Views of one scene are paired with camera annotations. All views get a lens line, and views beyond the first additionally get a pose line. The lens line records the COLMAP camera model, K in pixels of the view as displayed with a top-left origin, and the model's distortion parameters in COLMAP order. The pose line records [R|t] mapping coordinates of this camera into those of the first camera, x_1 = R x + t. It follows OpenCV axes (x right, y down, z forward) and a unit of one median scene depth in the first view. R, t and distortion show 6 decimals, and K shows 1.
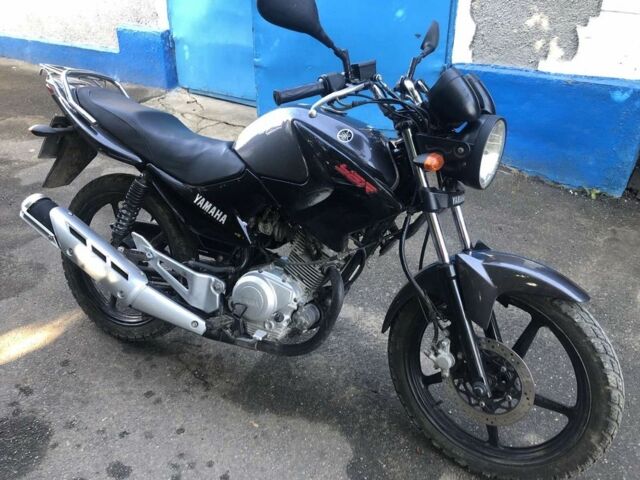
lens RADIAL K [[524.0, 0, 322.7], [0, 524.0, 240.1], [0, 0, 1]] dist [0.013019, -0.015896]
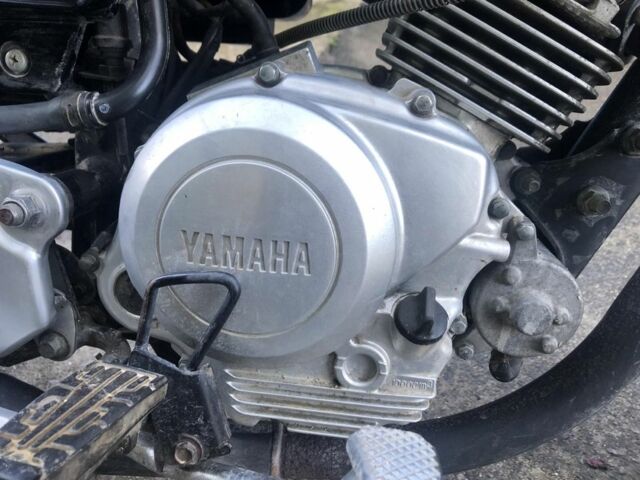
lens RADIAL K [[524.0, 0, 316.6], [0, 524.0, 242.7], [0, 0, 1]] dist [0.013019, -0.015896]
pose [[0.952730, -0.154553, 0.261569, -0.158659], [0.127328, 0.984803, 0.118111, 0.095474], [-0.275849, -0.079223, 0.957931, 0.829650]]
